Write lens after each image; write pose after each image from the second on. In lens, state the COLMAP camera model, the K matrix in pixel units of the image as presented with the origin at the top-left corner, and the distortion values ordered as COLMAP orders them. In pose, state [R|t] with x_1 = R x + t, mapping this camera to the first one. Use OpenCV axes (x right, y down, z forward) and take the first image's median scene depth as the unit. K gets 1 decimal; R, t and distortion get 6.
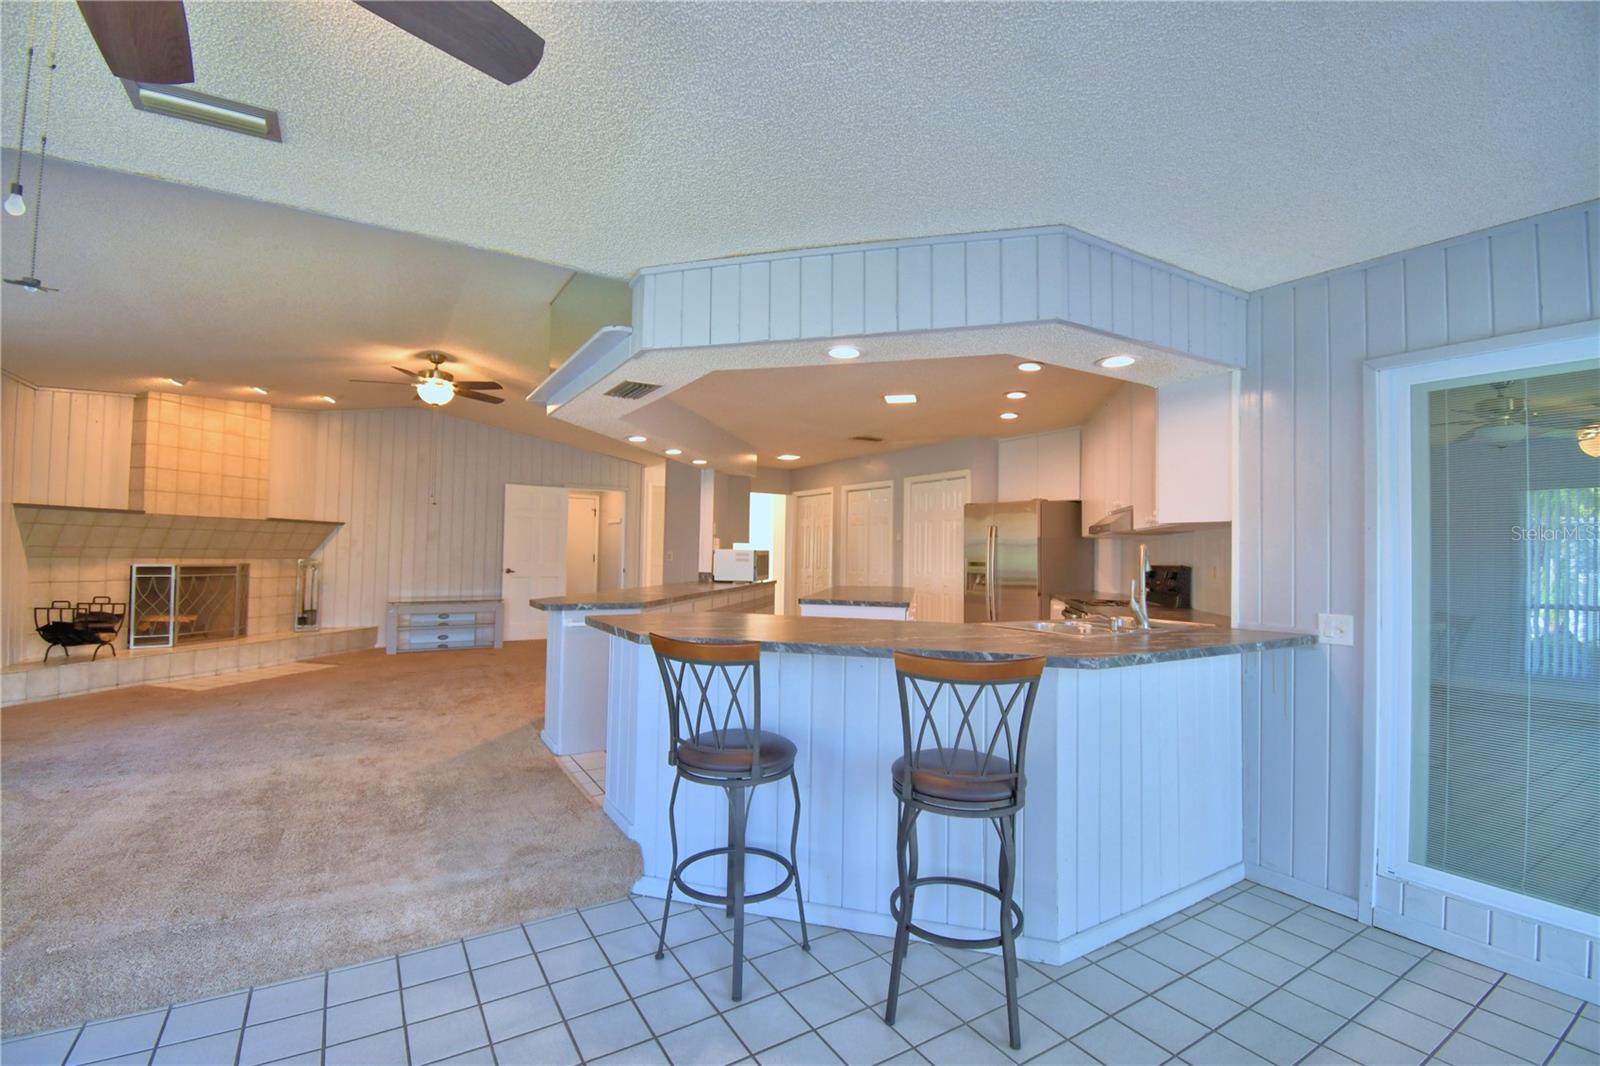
lens RADIAL K [[701.1, 0, 796.6], [0, 701.1, 531.3], [0, 0, 1]] dist [0.017726, -0.024019]
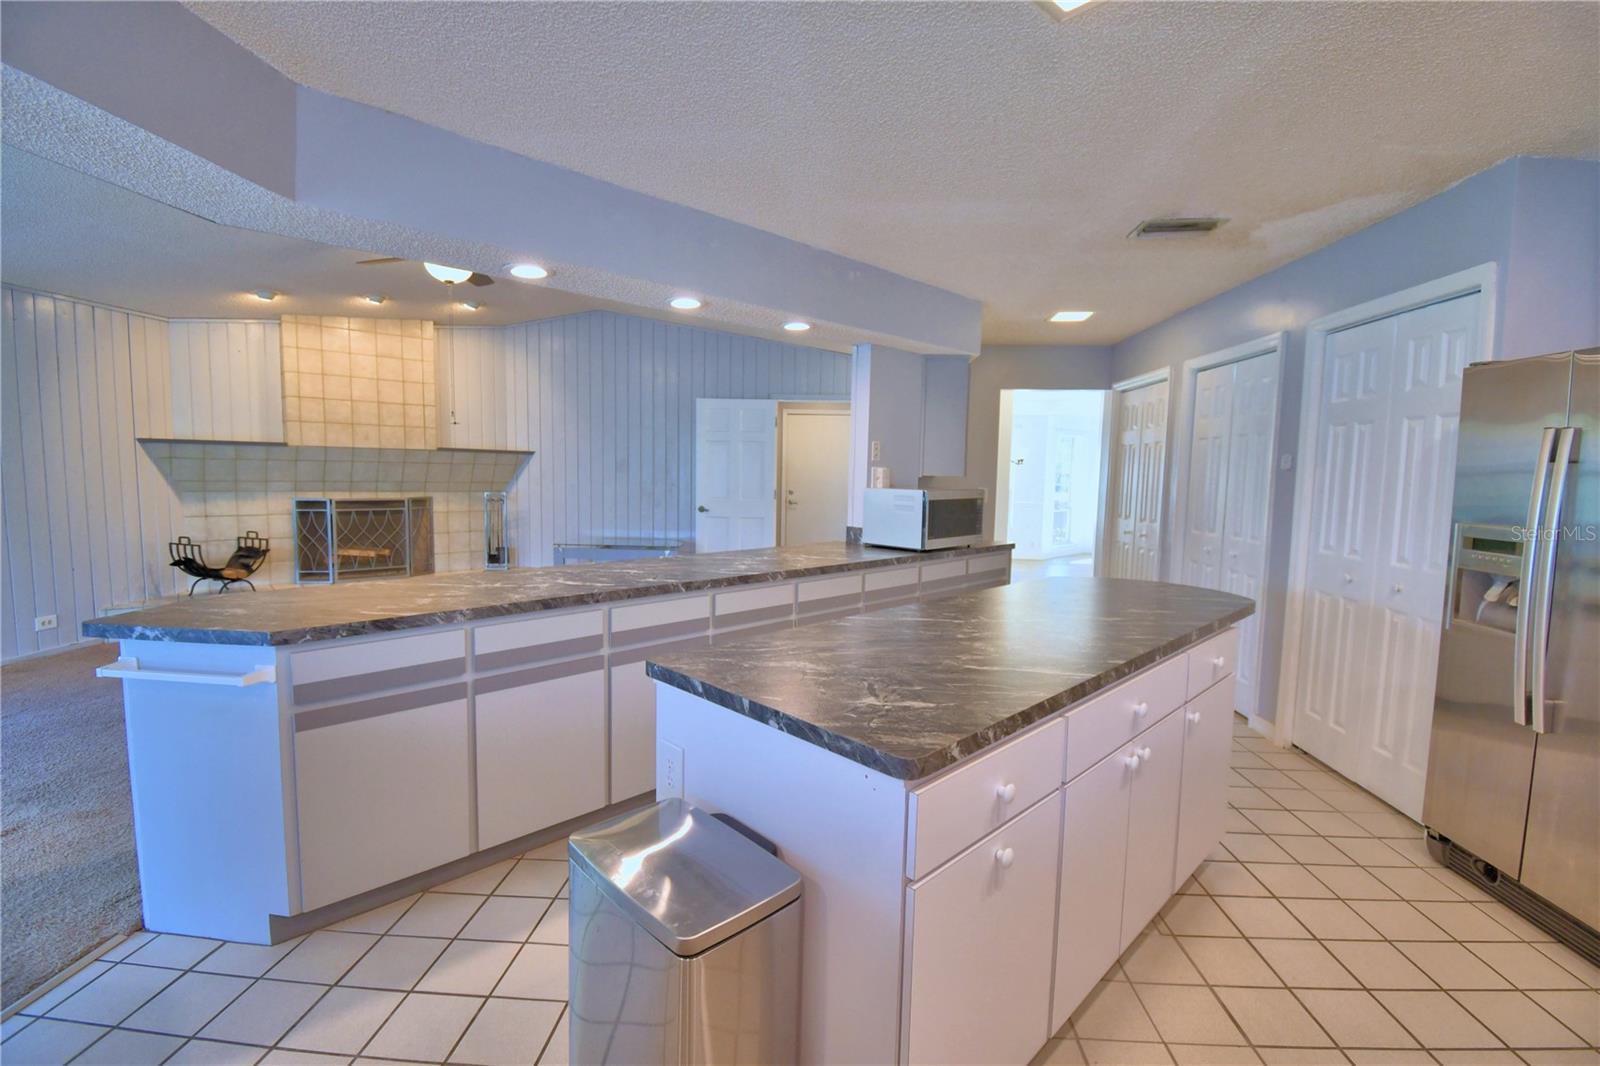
lens RADIAL K [[701.1, 0, 797.2], [0, 701.1, 531.4], [0, 0, 1]] dist [0.017726, -0.024019]
pose [[0.818021, 0.047554, -0.573219, 0.192977], [0.013998, 0.994635, 0.102492, 0.002279], [0.575018, -0.091865, 0.812967, 0.598017]]
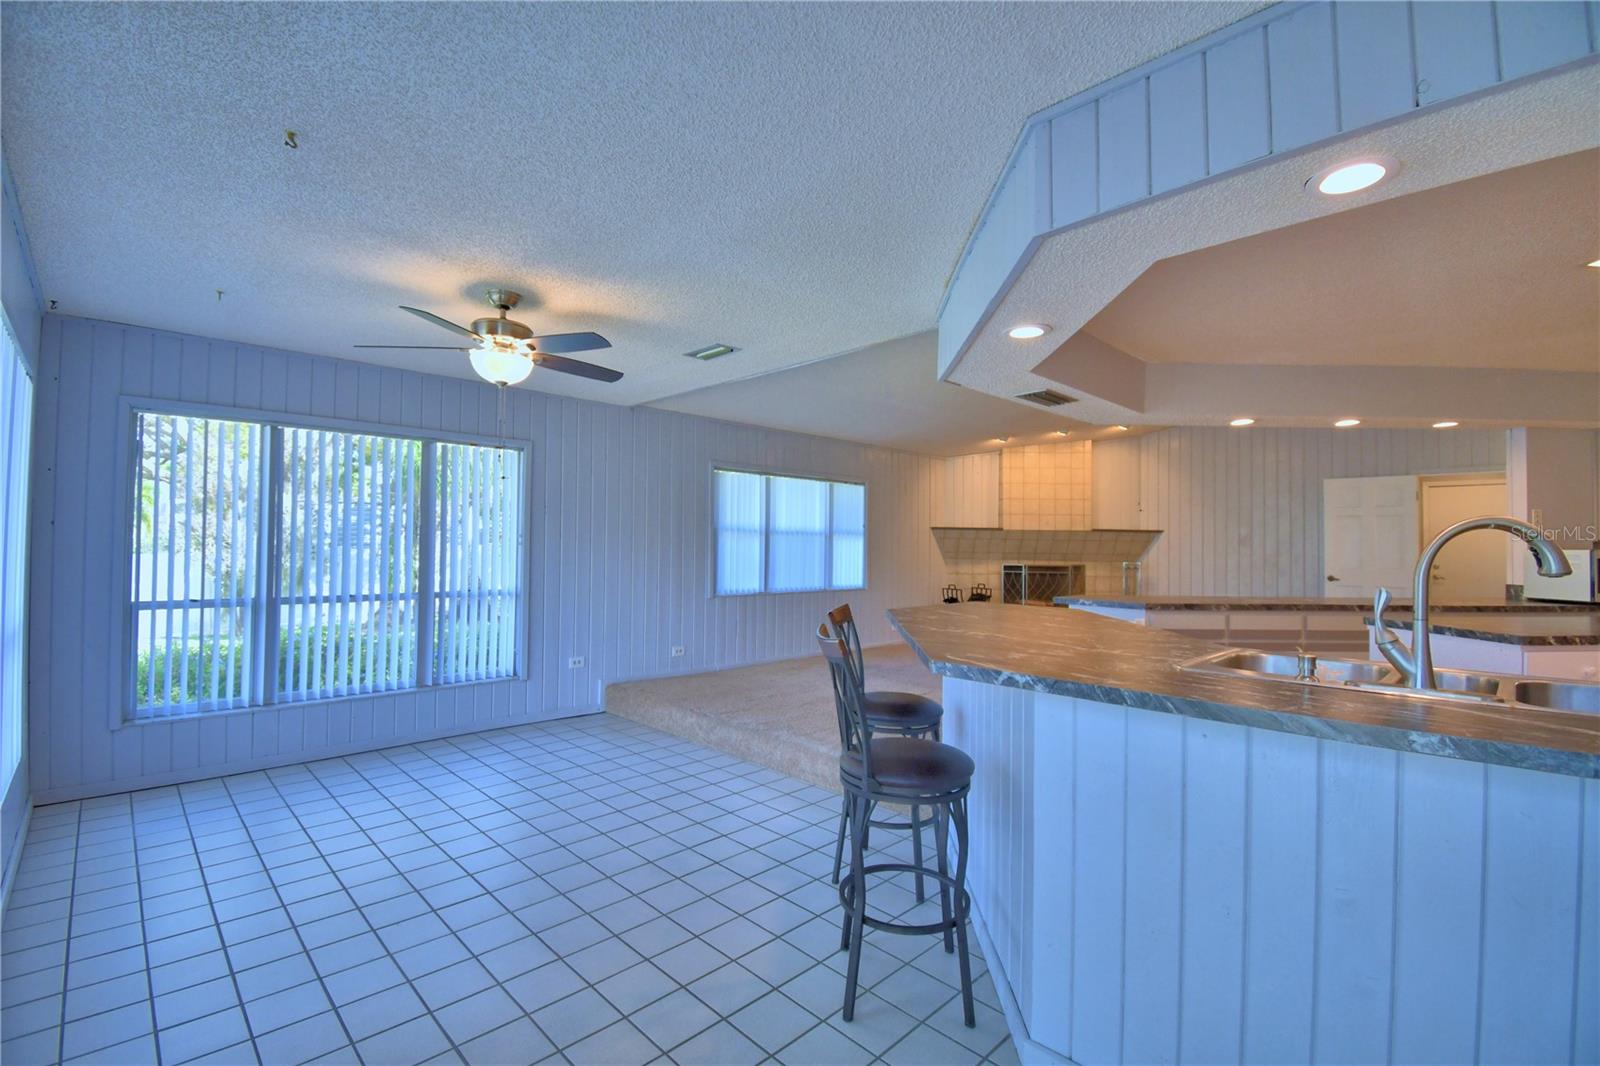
lens RADIAL K [[701.1, 0, 792.3], [0, 701.1, 527.2], [0, 0, 1]] dist [0.017726, -0.024019]
pose [[0.213256, -0.042623, -0.976066, 0.435044], [0.021788, 0.999007, -0.038865, 0.017451], [0.976753, -0.012978, 0.213973, 0.231962]]
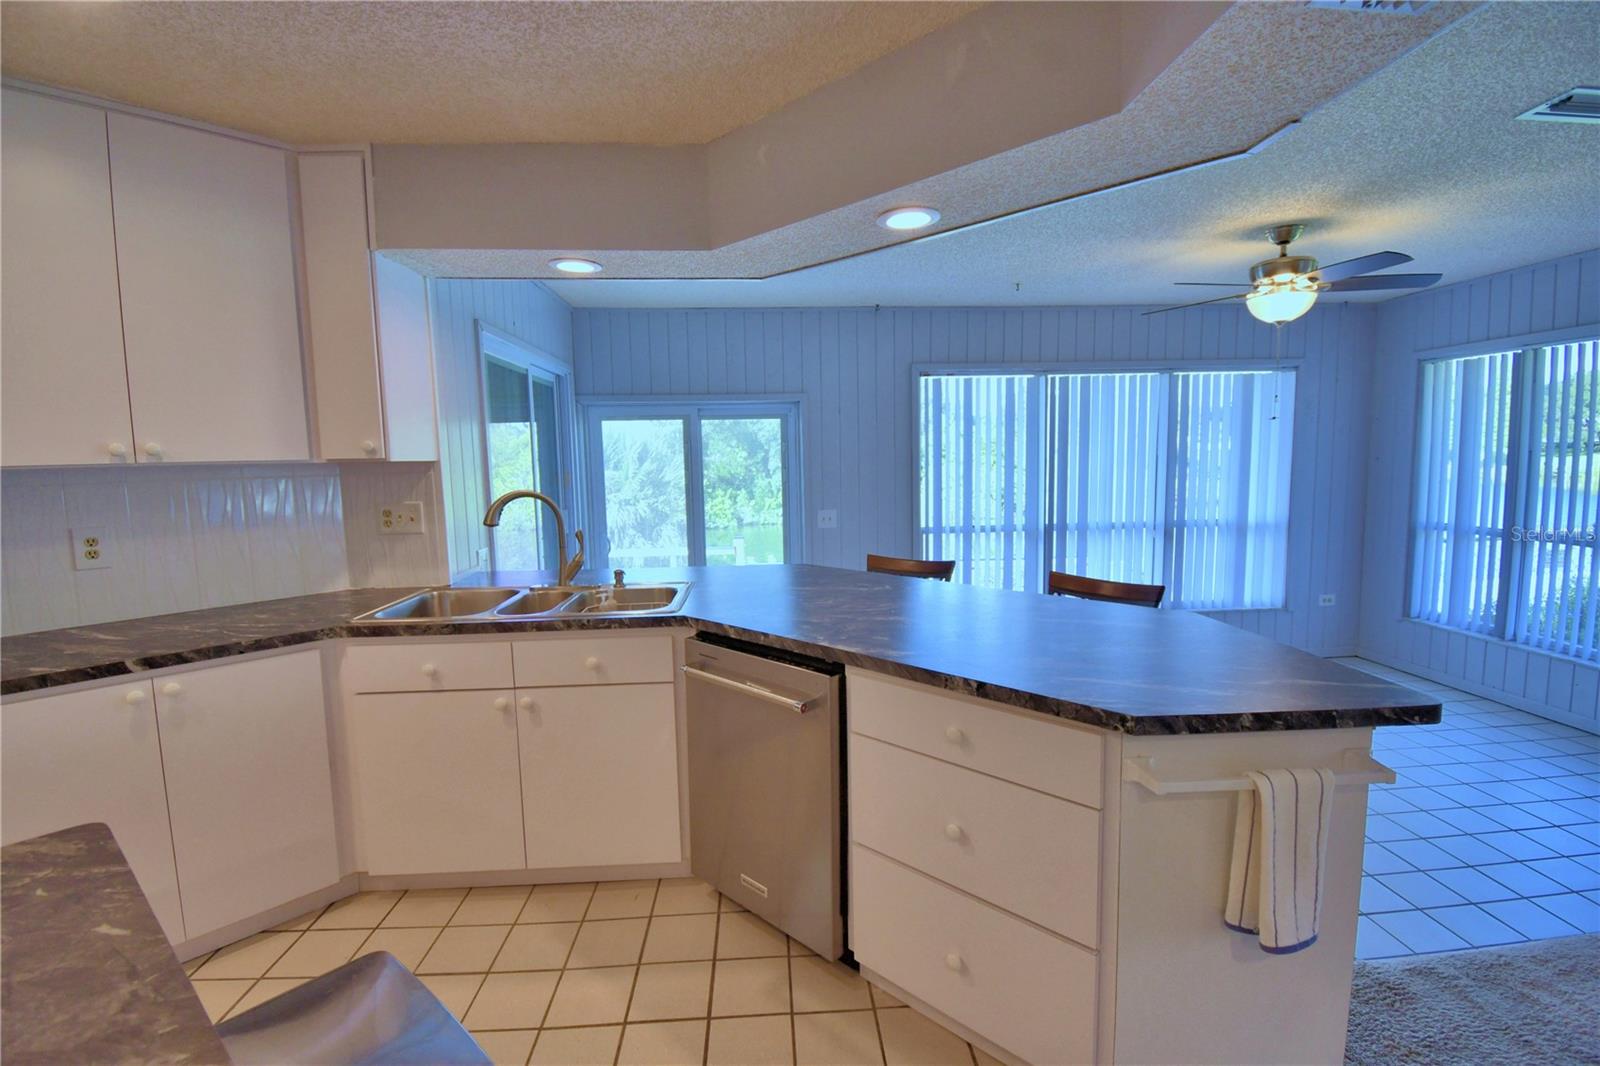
lens RADIAL K [[701.1, 0, 792.9], [0, 701.1, 535.2], [0, 0, 1]] dist [0.017726, -0.024019]
pose [[-0.876186, -0.050293, 0.479342, -0.087848], [-0.007192, 0.995794, 0.091334, -0.002896], [-0.481919, 0.076578, -0.872863, 0.799374]]
